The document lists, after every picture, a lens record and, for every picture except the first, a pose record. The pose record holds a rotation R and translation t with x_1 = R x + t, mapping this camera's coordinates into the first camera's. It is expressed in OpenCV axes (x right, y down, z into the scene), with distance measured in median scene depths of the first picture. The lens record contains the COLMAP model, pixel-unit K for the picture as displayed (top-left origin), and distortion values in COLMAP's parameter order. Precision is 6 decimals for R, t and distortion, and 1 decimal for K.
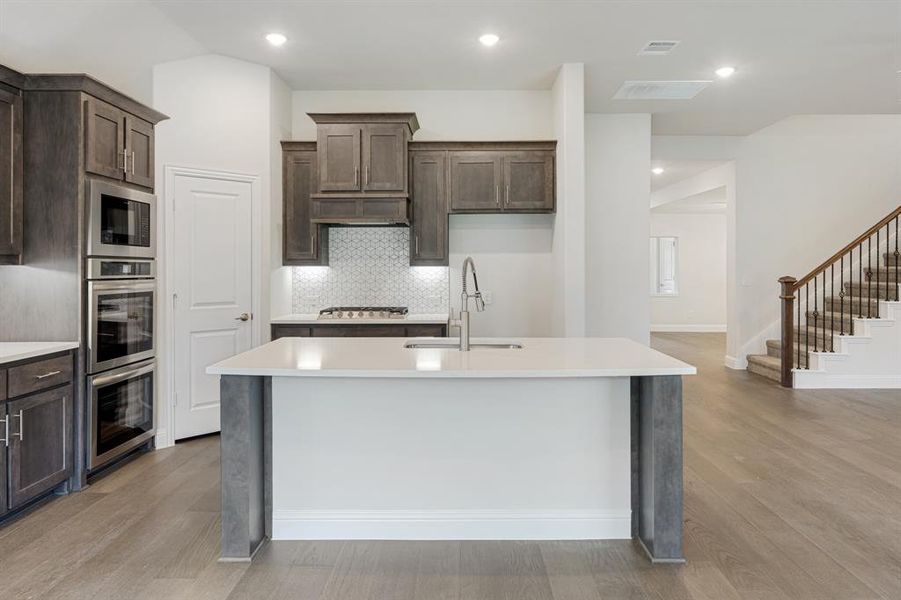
lens RADIAL K [[588.6, 0, 454.4], [0, 588.6, 267.7], [0, 0, 1]] dist [0.000410, -0.002851]
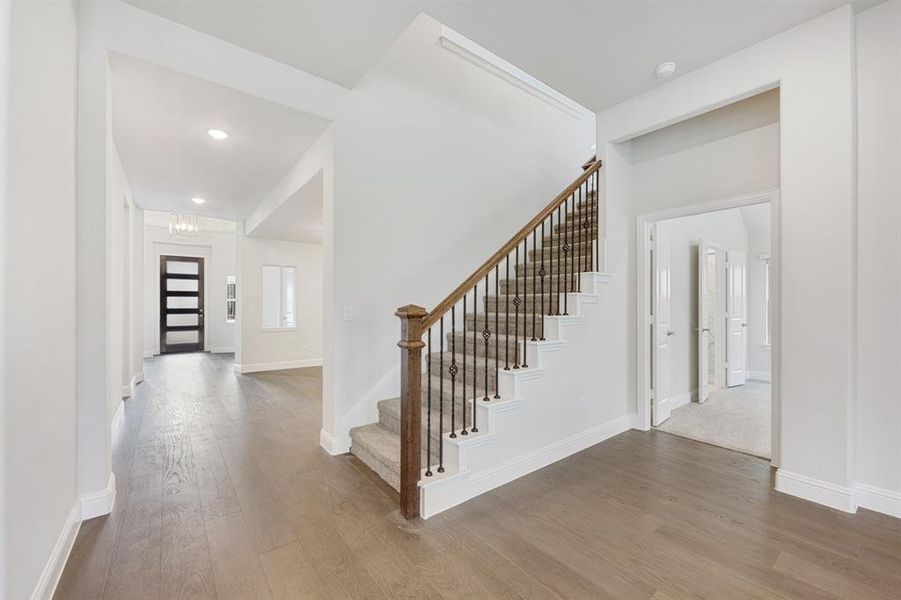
lens RADIAL K [[362.0, 0, 450.2], [0, 362.0, 303.4], [0, 0, 1]] dist [0.000066, -0.000562]
pose [[0.782649, 0.002538, 0.622458, 0.481788], [-0.000508, 0.999994, -0.003438, 0.017420], [-0.622463, 0.002375, 0.782646, 0.892369]]
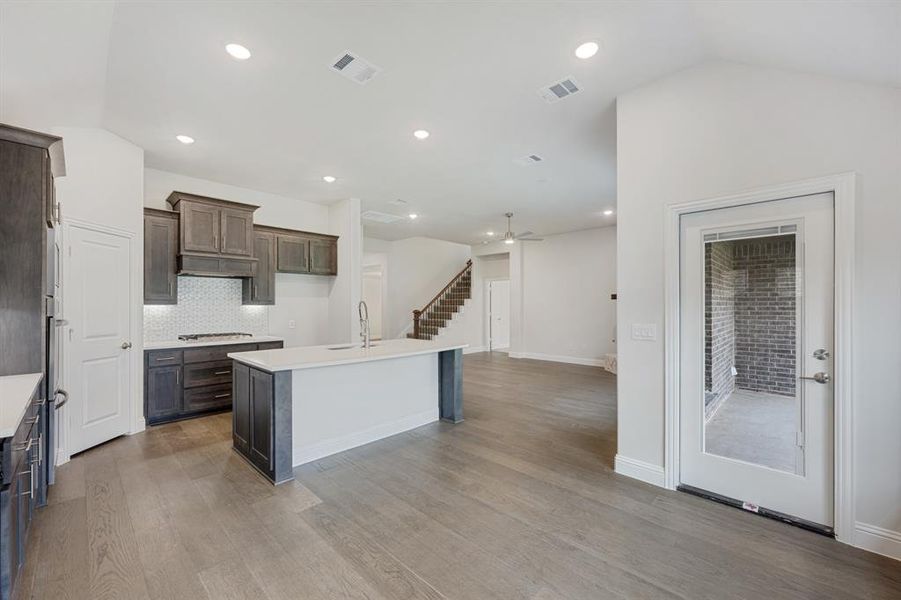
lens RADIAL K [[362.0, 0, 449.9], [0, 362.0, 303.6], [0, 0, 1]] dist [0.000066, -0.000562]
pose [[0.690939, 0.003541, 0.722905, -0.392993], [0.001080, 0.999982, -0.005930, -0.000144], [-0.722912, 0.004878, 0.690922, -0.023375]]
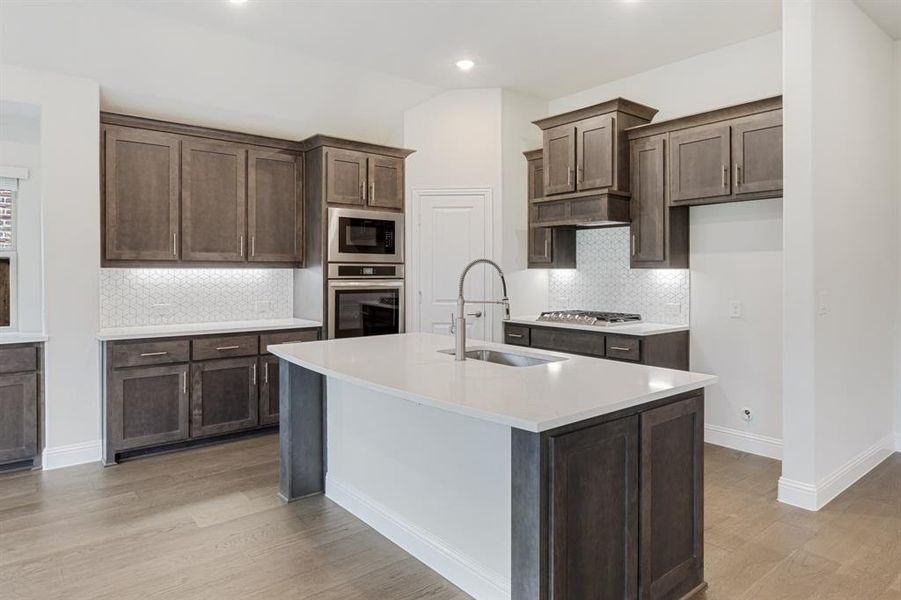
lens RADIAL K [[561.6, 0, 478.4], [0, 561.6, 268.6], [0, 0, 1]] dist [0.000907, 0.000785]
pose [[0.645662, -0.001331, -0.763622, 0.427281], [-0.001203, 0.999995, -0.002760, -0.000356], [0.763622, 0.002701, 0.645658, 0.271750]]
